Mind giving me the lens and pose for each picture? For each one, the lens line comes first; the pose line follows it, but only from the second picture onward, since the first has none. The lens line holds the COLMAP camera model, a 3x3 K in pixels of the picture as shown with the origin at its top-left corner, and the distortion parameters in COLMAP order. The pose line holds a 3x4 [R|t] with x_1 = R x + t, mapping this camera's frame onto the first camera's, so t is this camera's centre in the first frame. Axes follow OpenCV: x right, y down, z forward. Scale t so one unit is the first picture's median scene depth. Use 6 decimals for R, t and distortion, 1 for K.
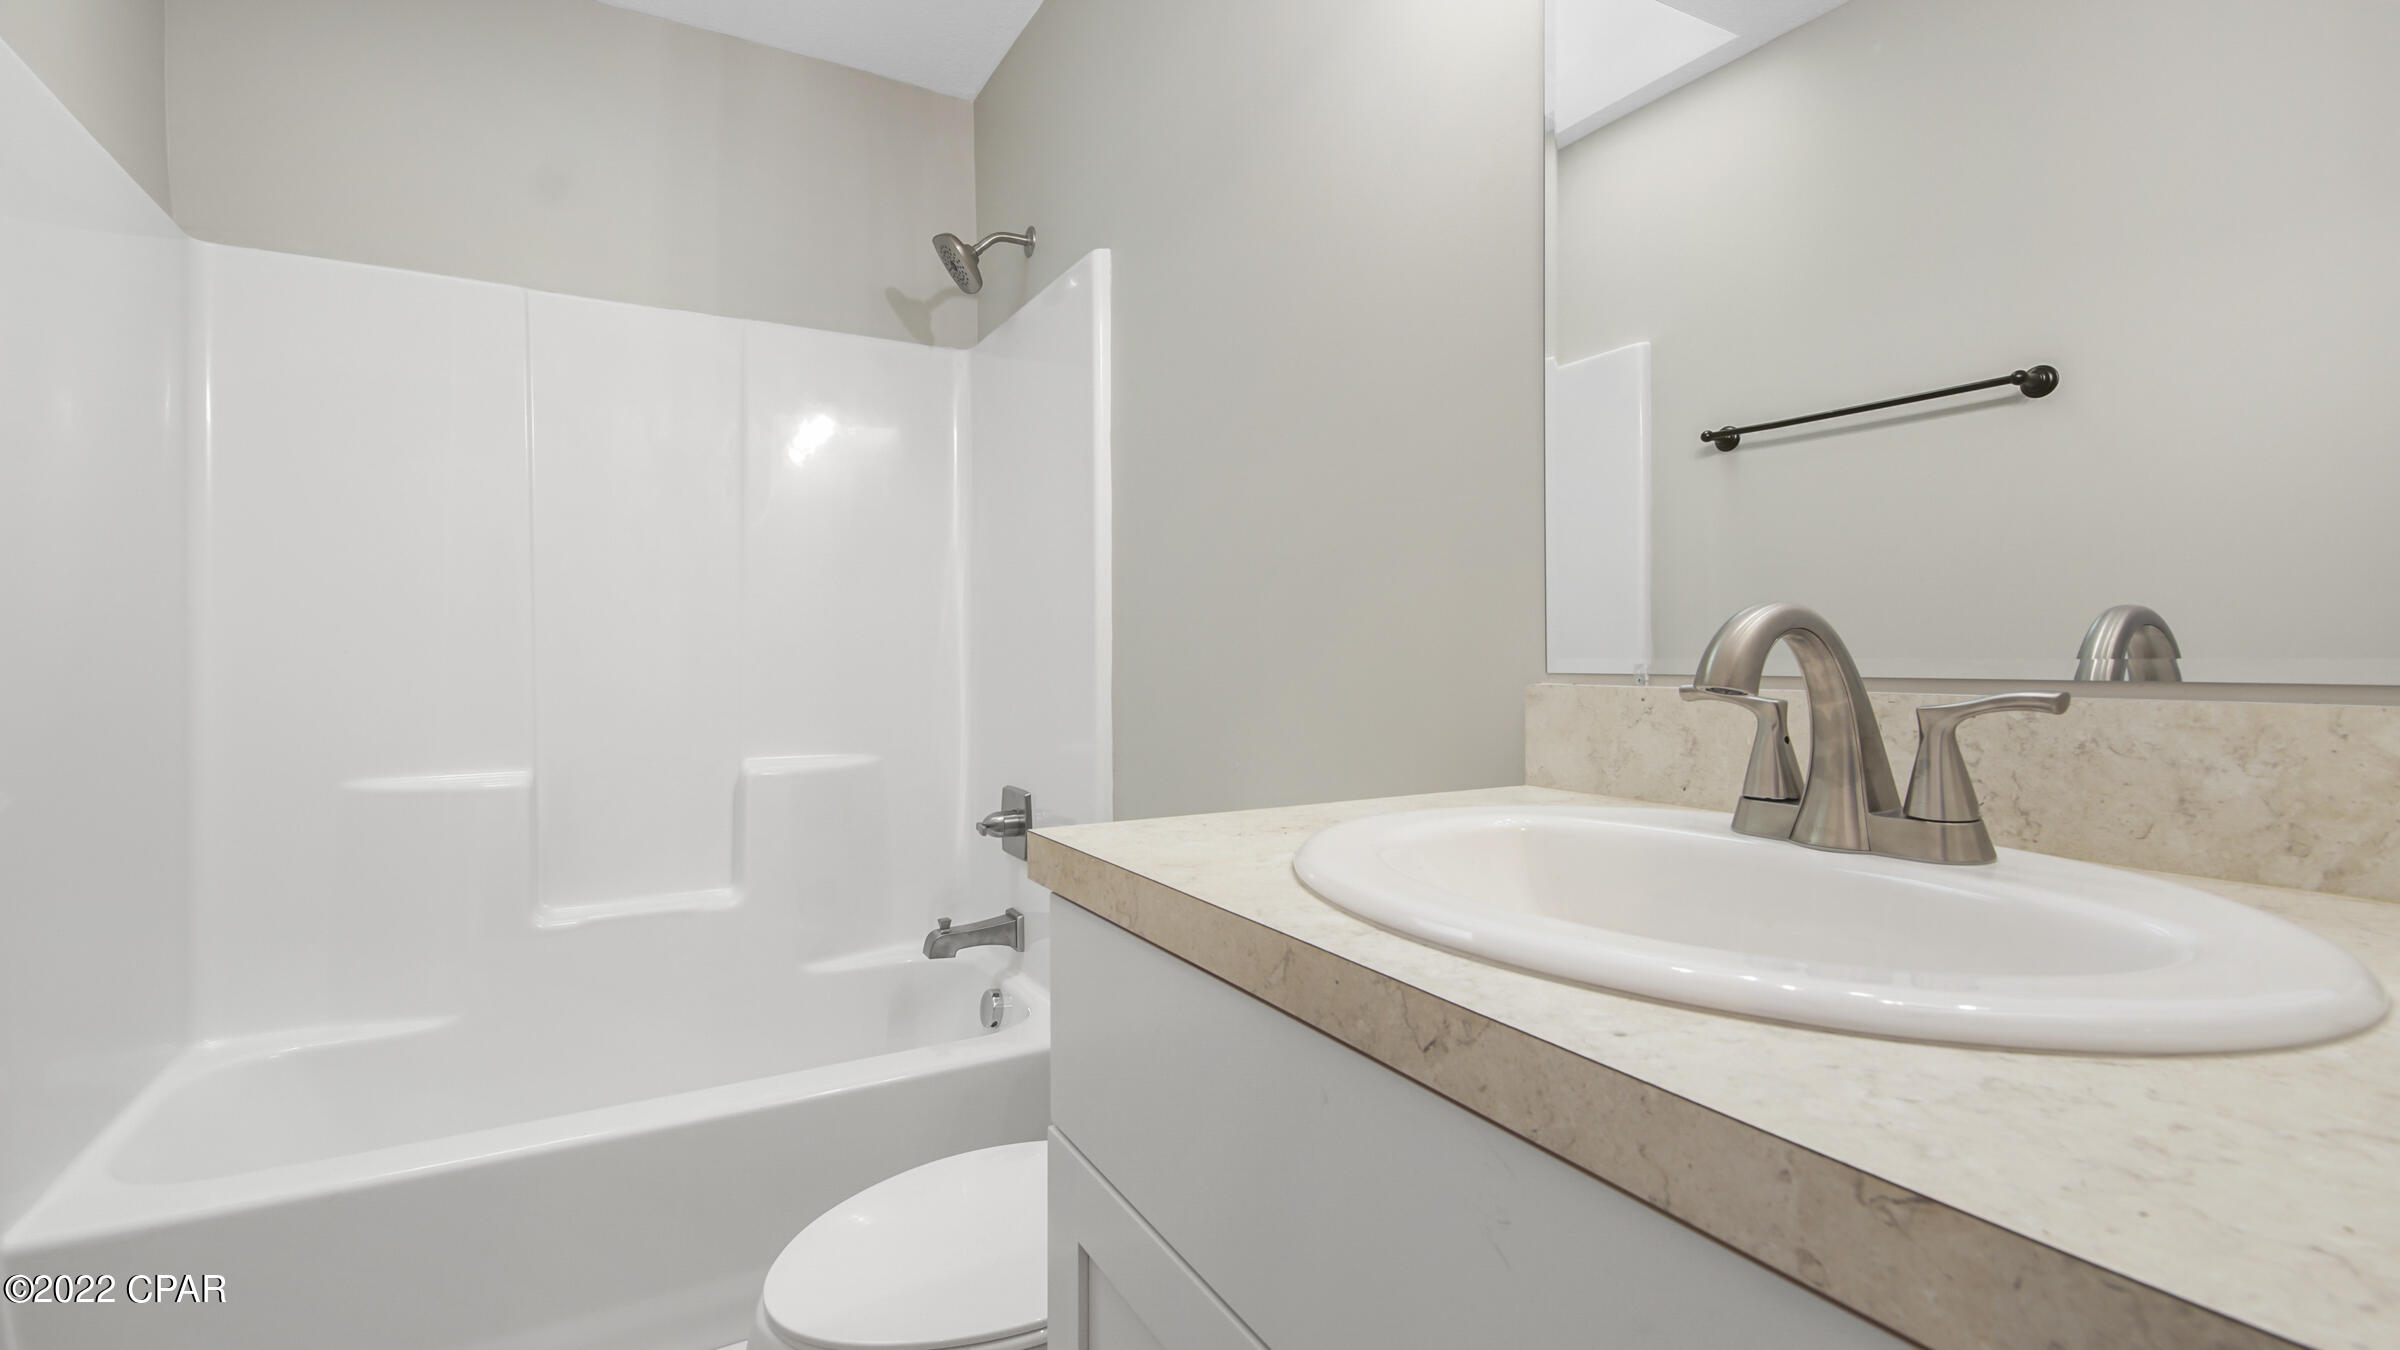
lens RADIAL K [[1104.7, 0, 1205.9], [0, 1104.7, 673.4], [0, 0, 1]] dist [0.014795, 0.000224]
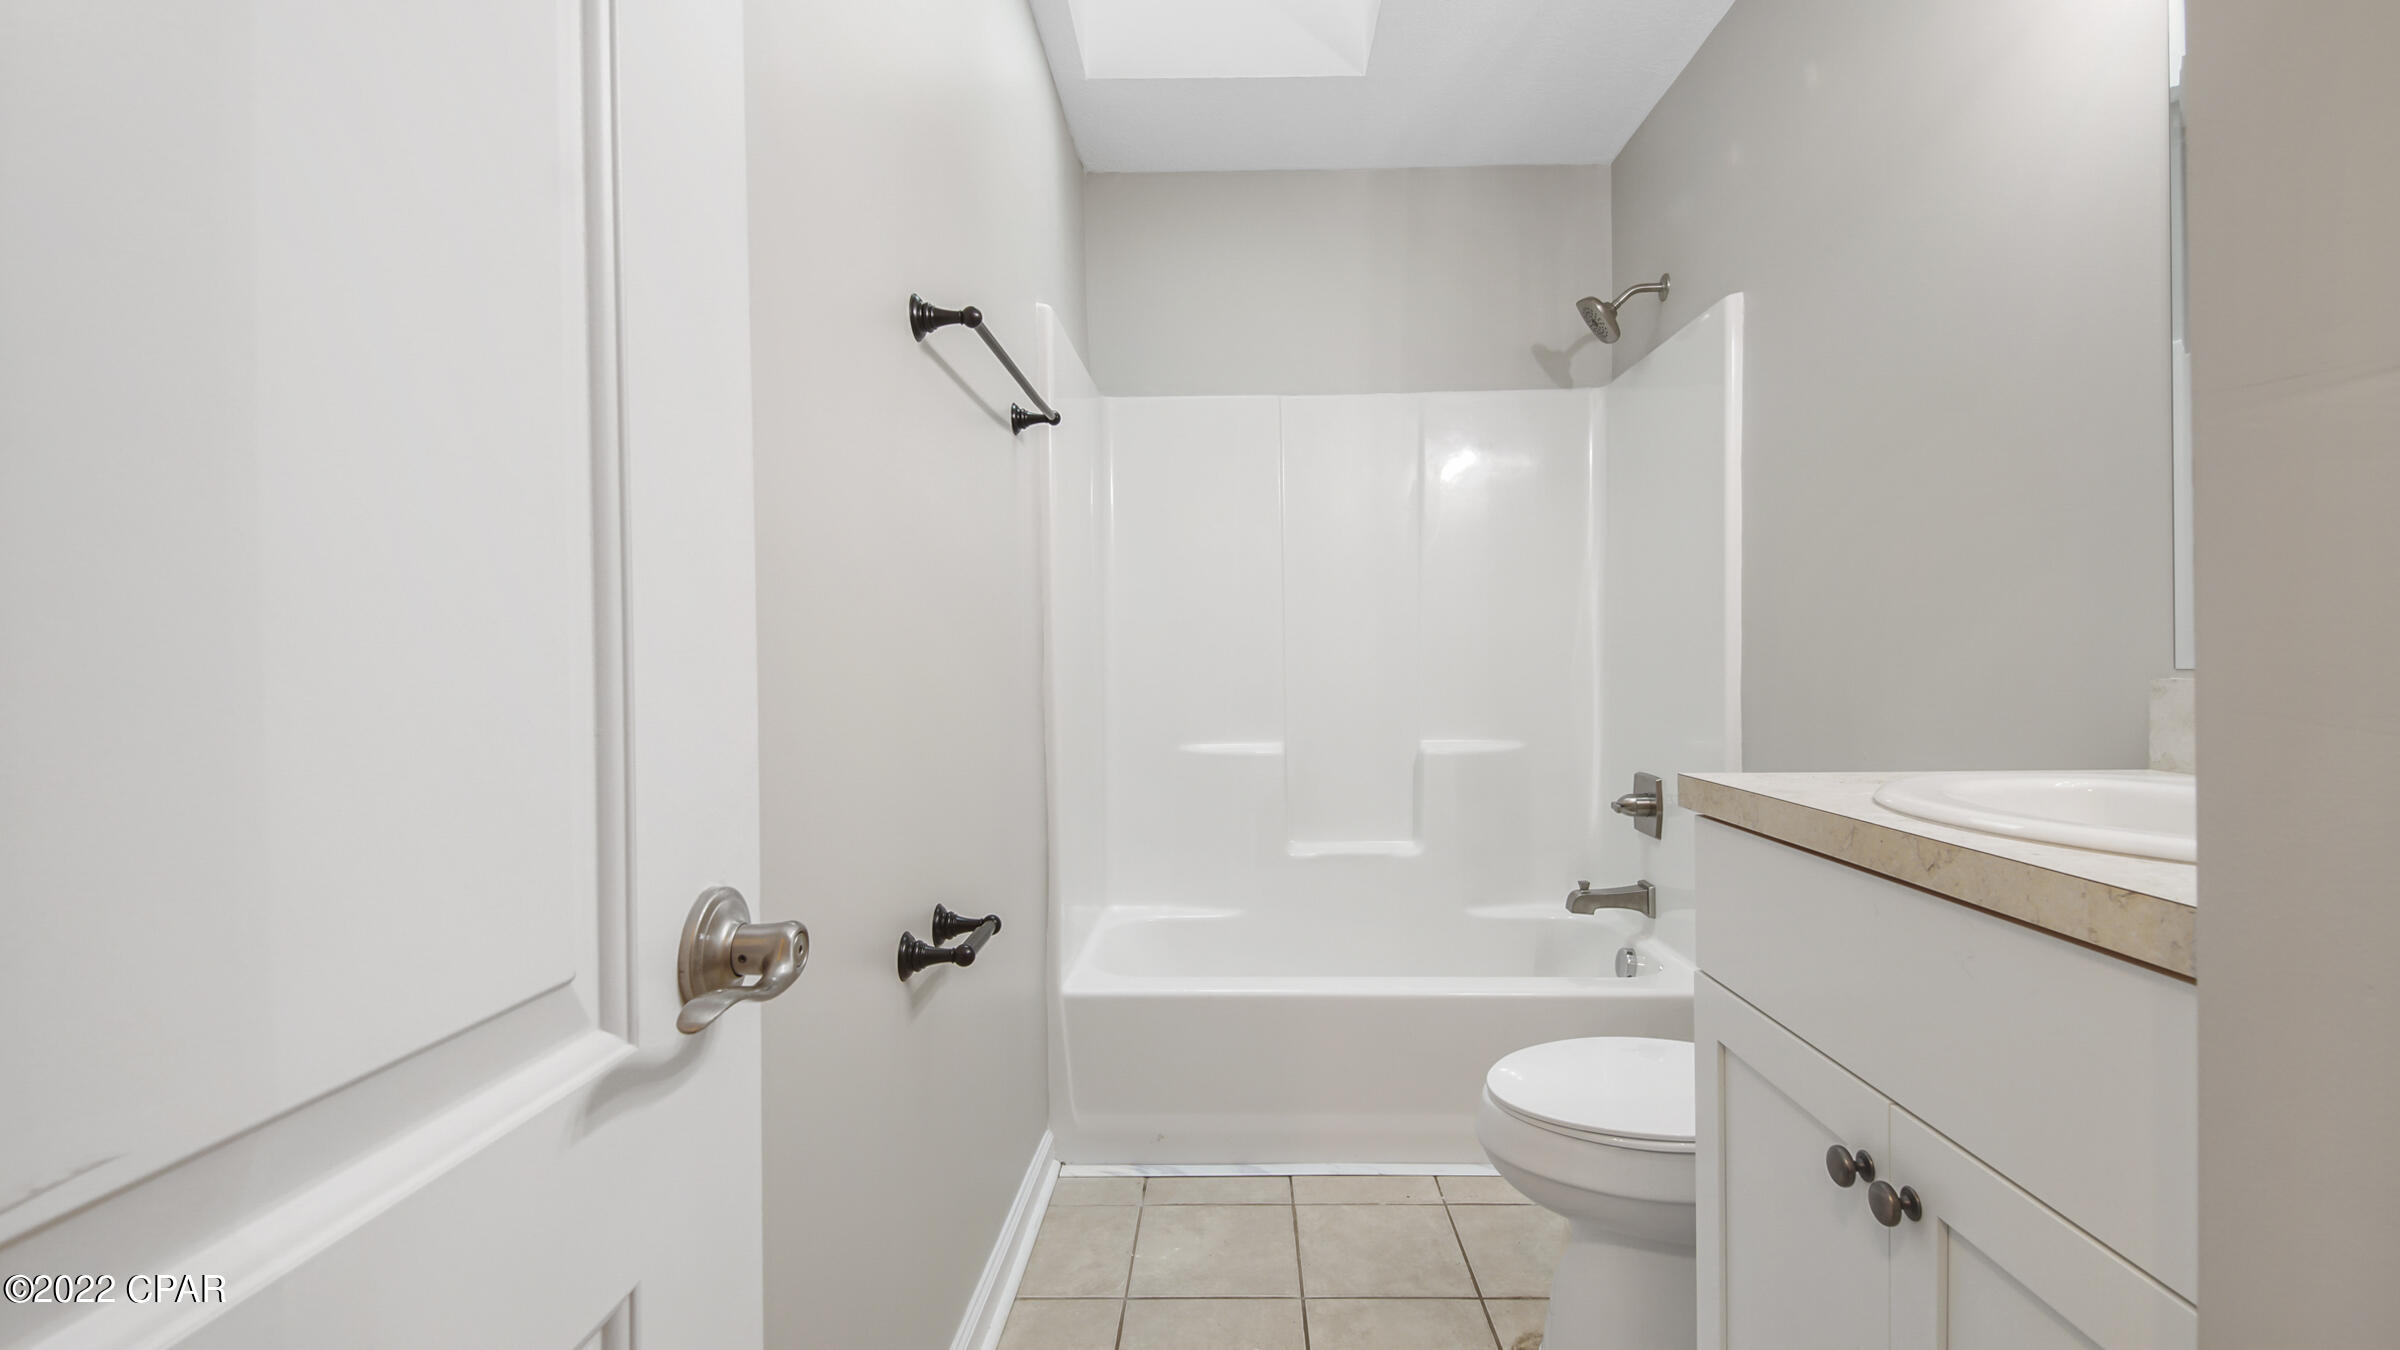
lens RADIAL K [[1180.1, 0, 1215.2], [0, 1180.1, 686.2], [0, 0, 1]] dist [0.036542, -0.001039]
pose [[0.876850, 0.003847, -0.480748, 0.024789], [0.000225, 0.999965, 0.008411, 0.003451], [0.480763, -0.007483, 0.876818, -0.289019]]
